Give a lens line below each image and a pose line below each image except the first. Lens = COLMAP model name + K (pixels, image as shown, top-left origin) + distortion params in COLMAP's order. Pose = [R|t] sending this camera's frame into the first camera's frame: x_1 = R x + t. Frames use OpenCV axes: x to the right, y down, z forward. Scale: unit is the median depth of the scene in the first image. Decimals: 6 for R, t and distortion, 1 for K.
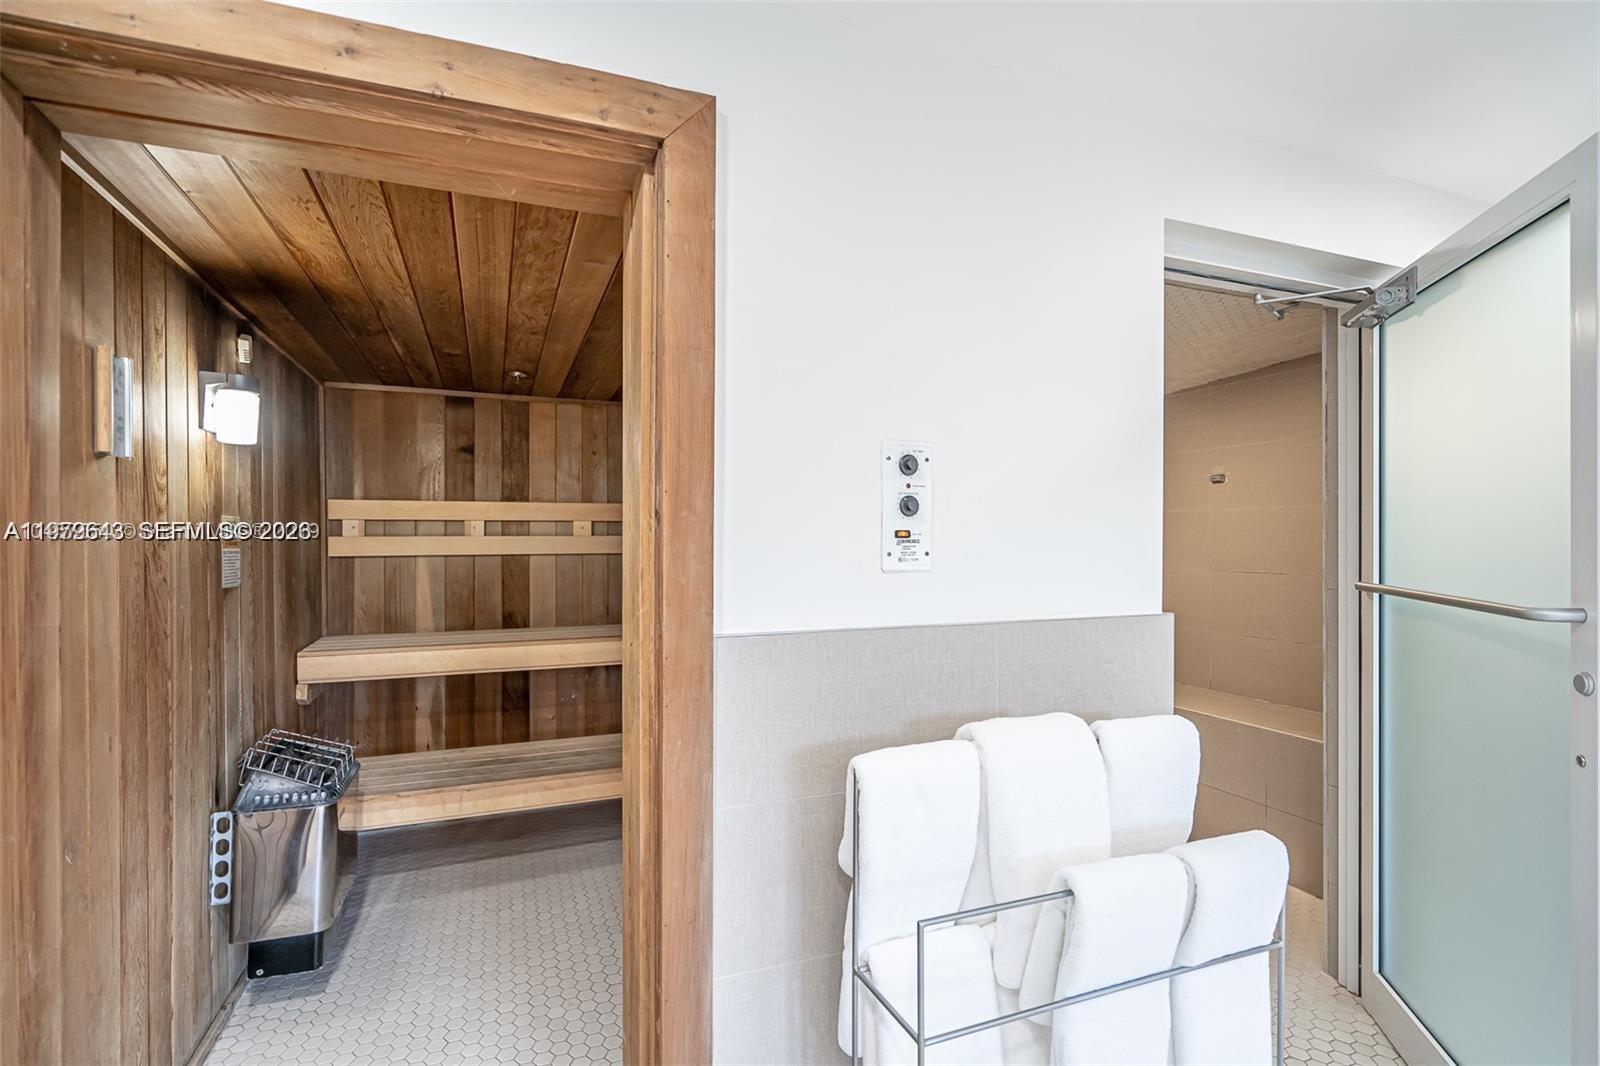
lens RADIAL K [[775.8, 0, 790.5], [0, 775.8, 540.5], [0, 0, 1]] dist [0.004238, 0.001382]
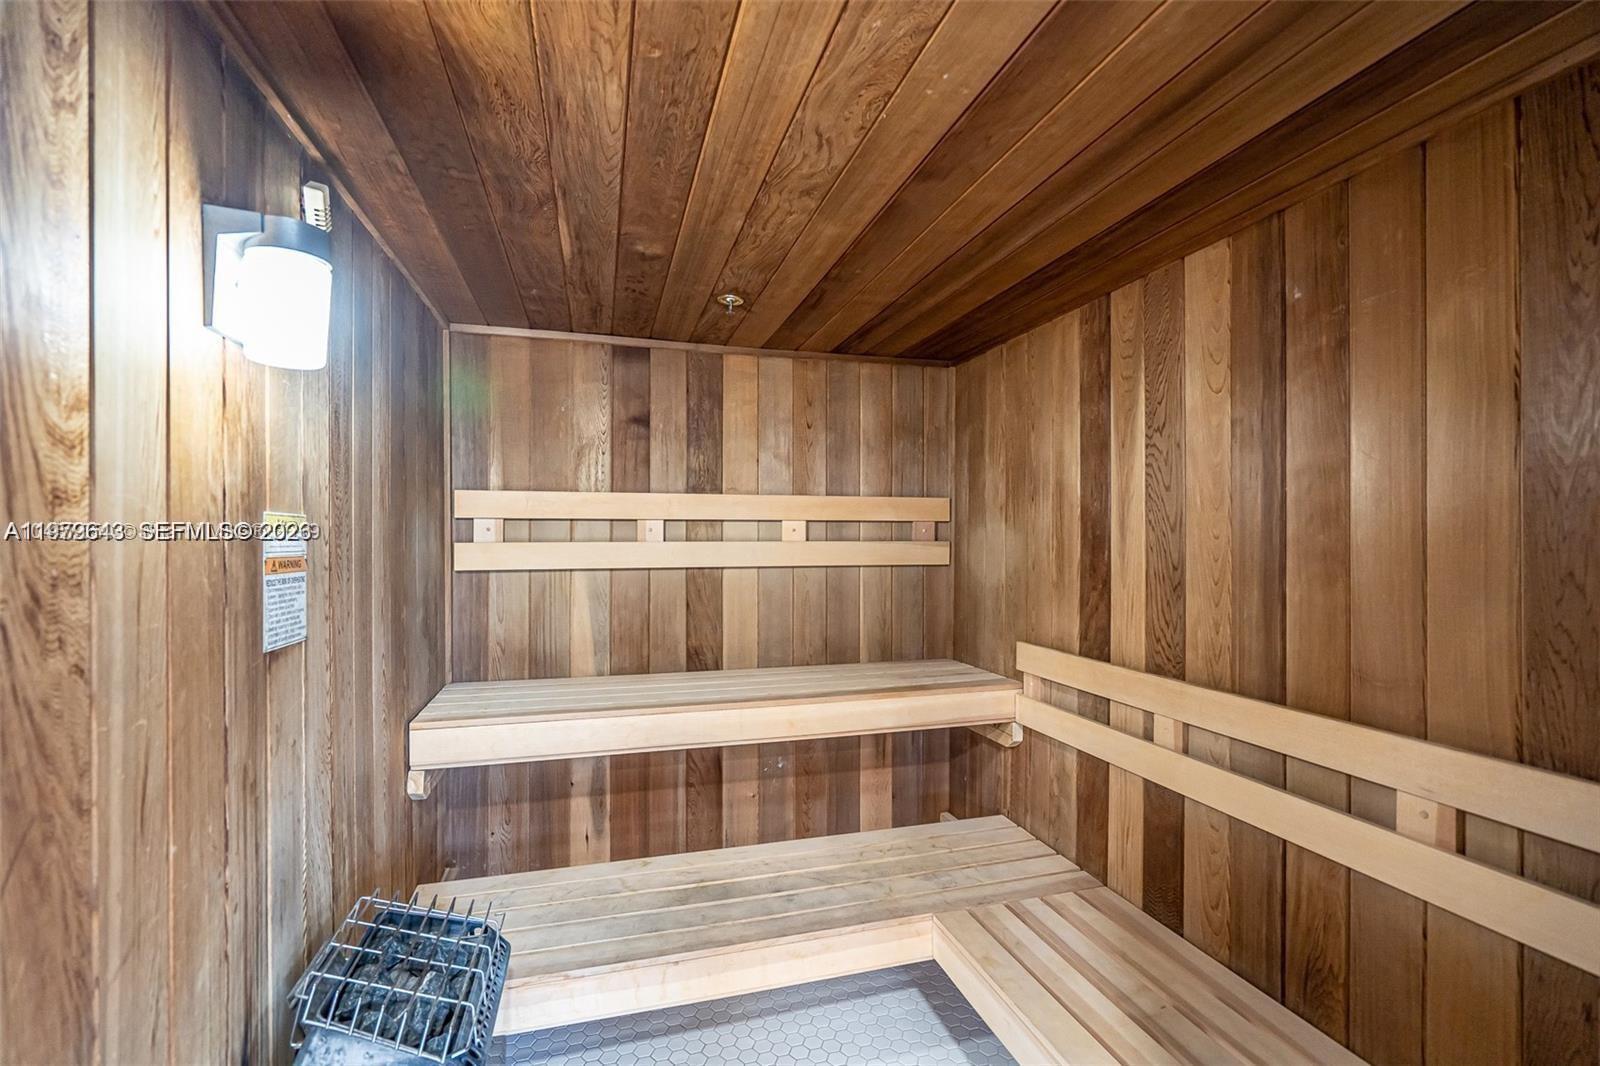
lens RADIAL K [[730.4, 0, 812.8], [0, 730.4, 534.0], [0, 0, 1]] dist [-0.002981, 0.002955]
pose [[0.997369, 0.002798, -0.072438, -0.218287], [-0.003143, 0.999984, -0.004649, -0.010432], [0.072424, 0.004865, 0.997362, 0.356310]]
